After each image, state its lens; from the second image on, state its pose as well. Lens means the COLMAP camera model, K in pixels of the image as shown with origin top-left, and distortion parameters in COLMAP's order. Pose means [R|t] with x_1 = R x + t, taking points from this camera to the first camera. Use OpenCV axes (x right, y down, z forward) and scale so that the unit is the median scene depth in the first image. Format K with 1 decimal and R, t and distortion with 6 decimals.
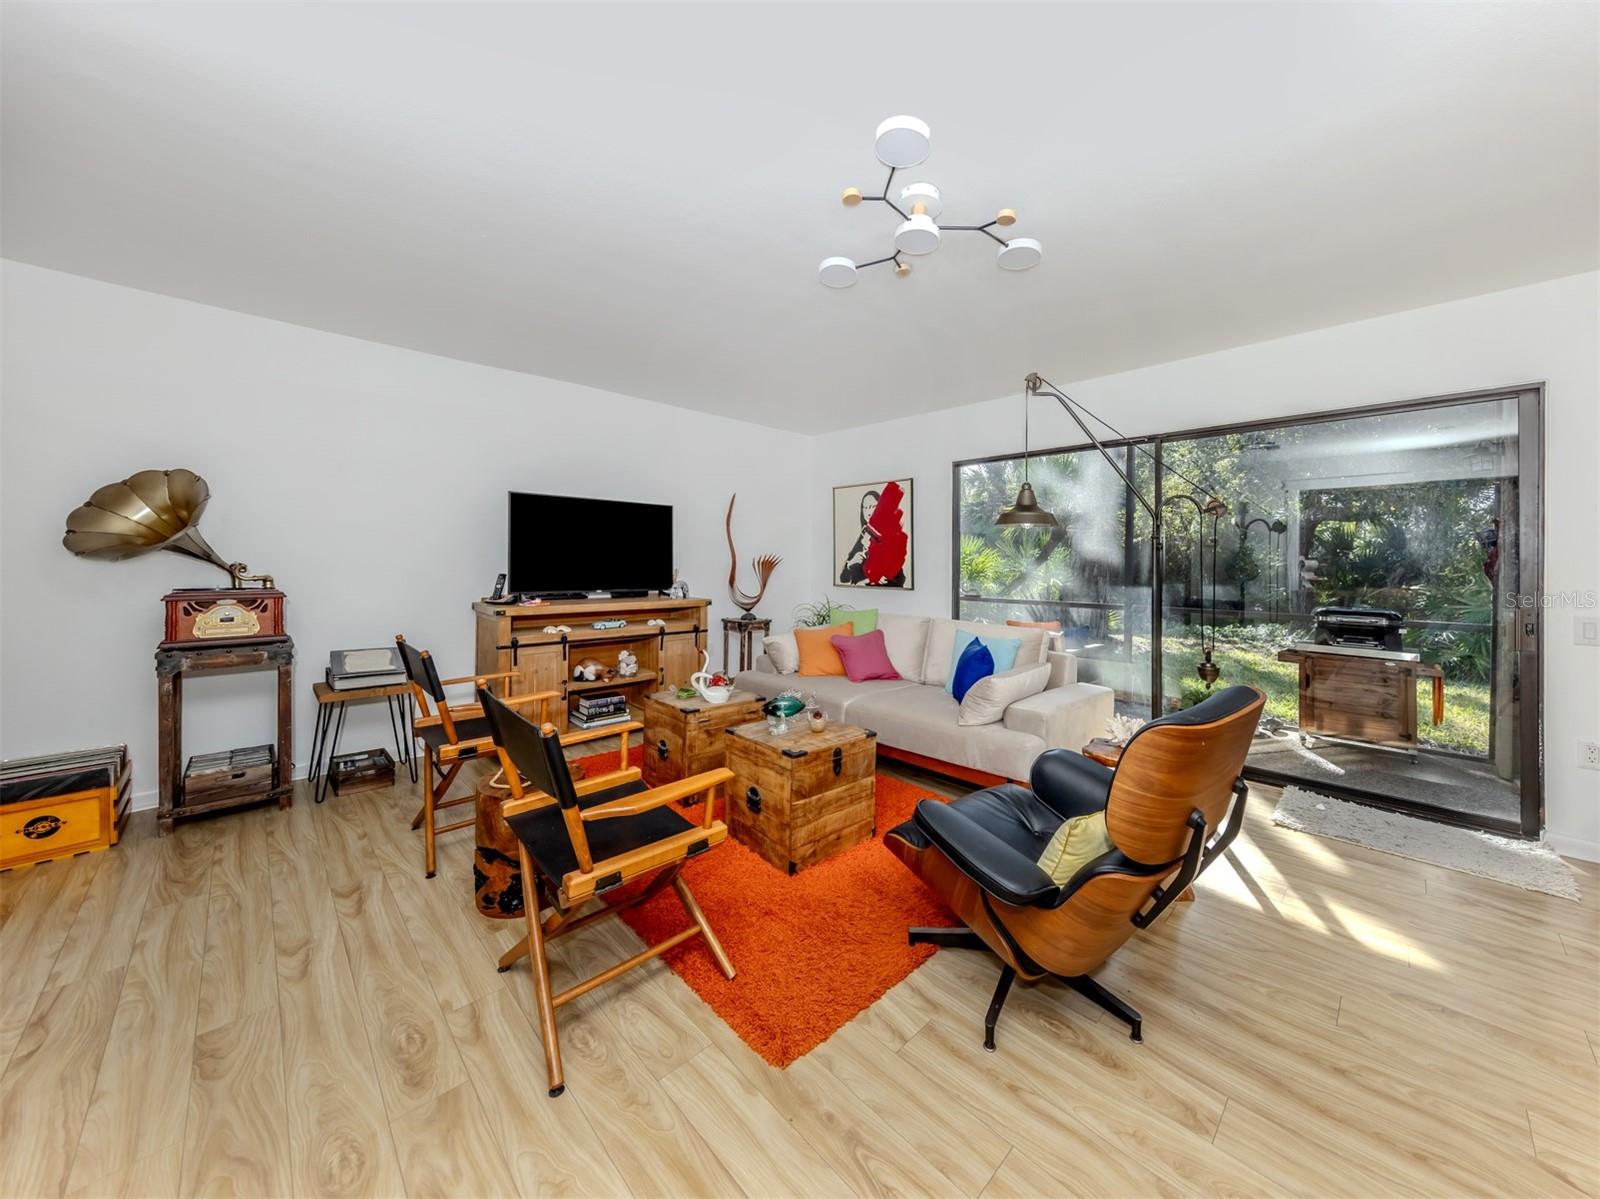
lens RADIAL K [[588.5, 0, 803.4], [0, 588.5, 561.1], [0, 0, 1]] dist [0.000562, 0.000125]
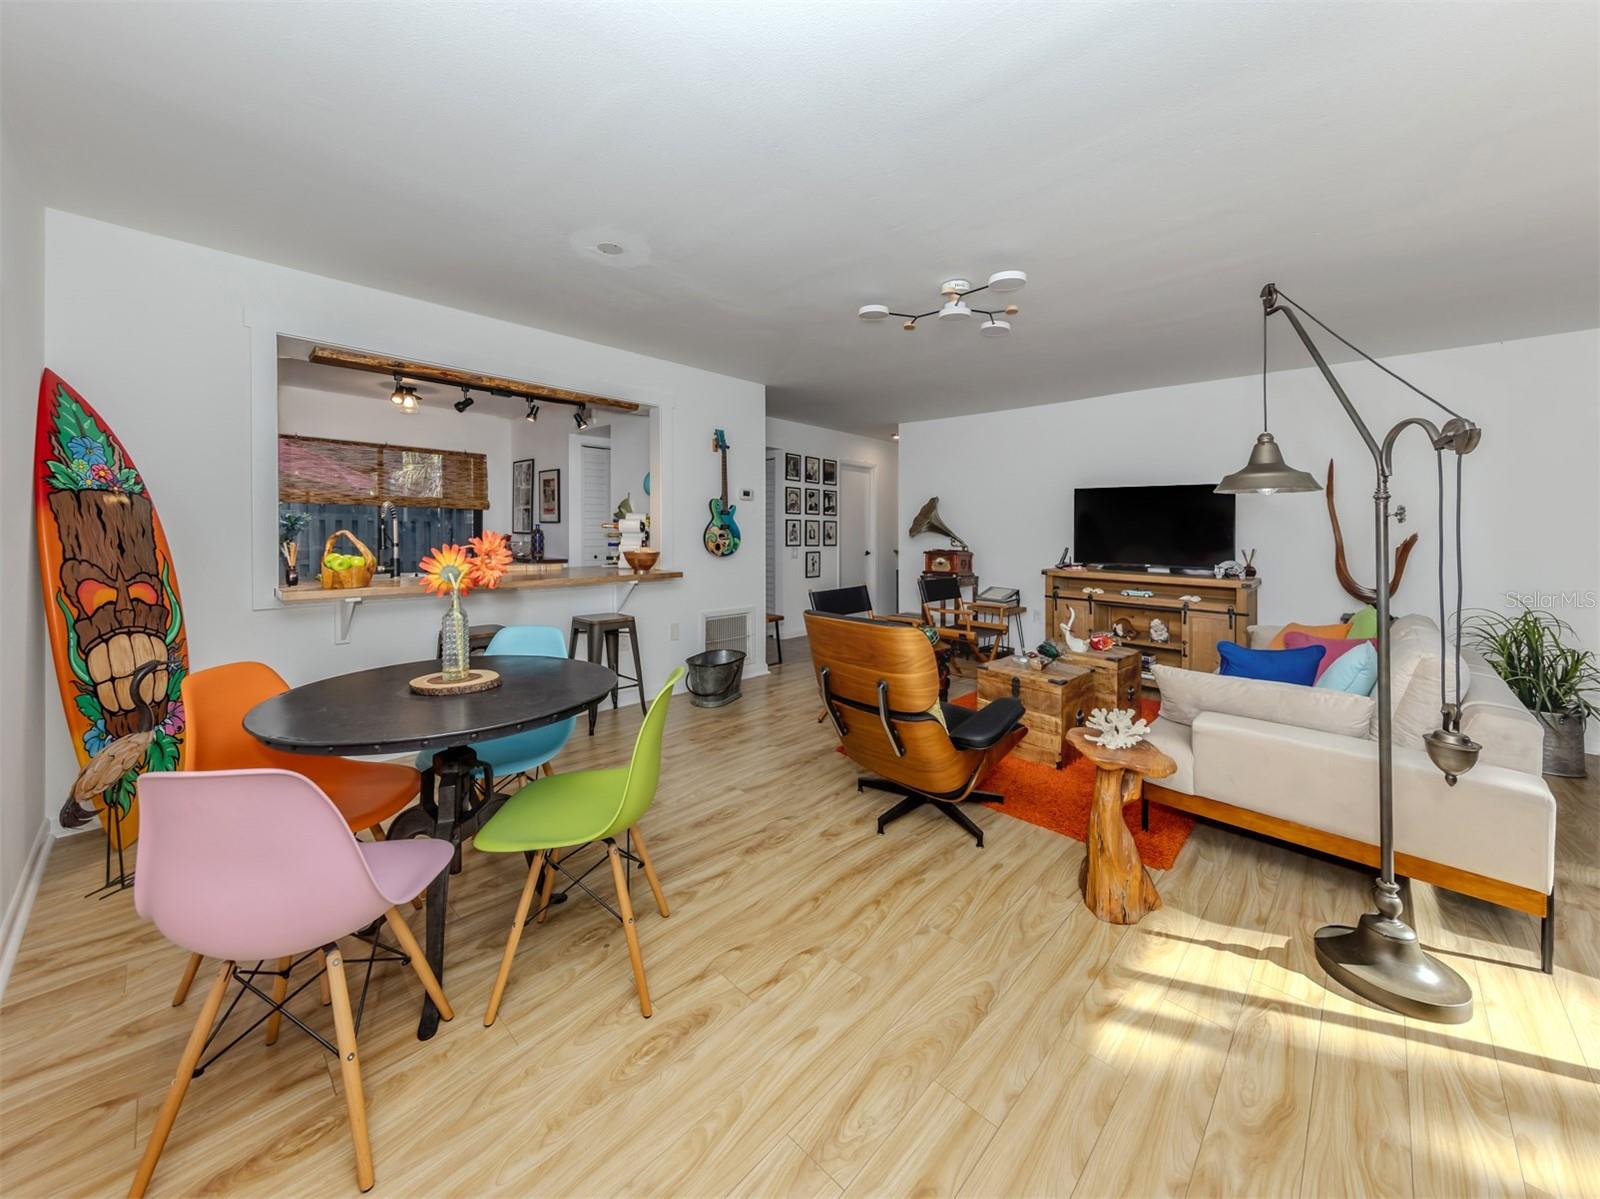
lens RADIAL K [[588.5, 0, 803.4], [0, 588.5, 561.1], [0, 0, 1]] dist [0.000562, 0.000125]
pose [[0.047145, 0.042664, -0.997976, 0.736985], [-0.021056, 0.998908, 0.041709, 0.007701], [0.998666, 0.019047, 0.047992, 0.247184]]
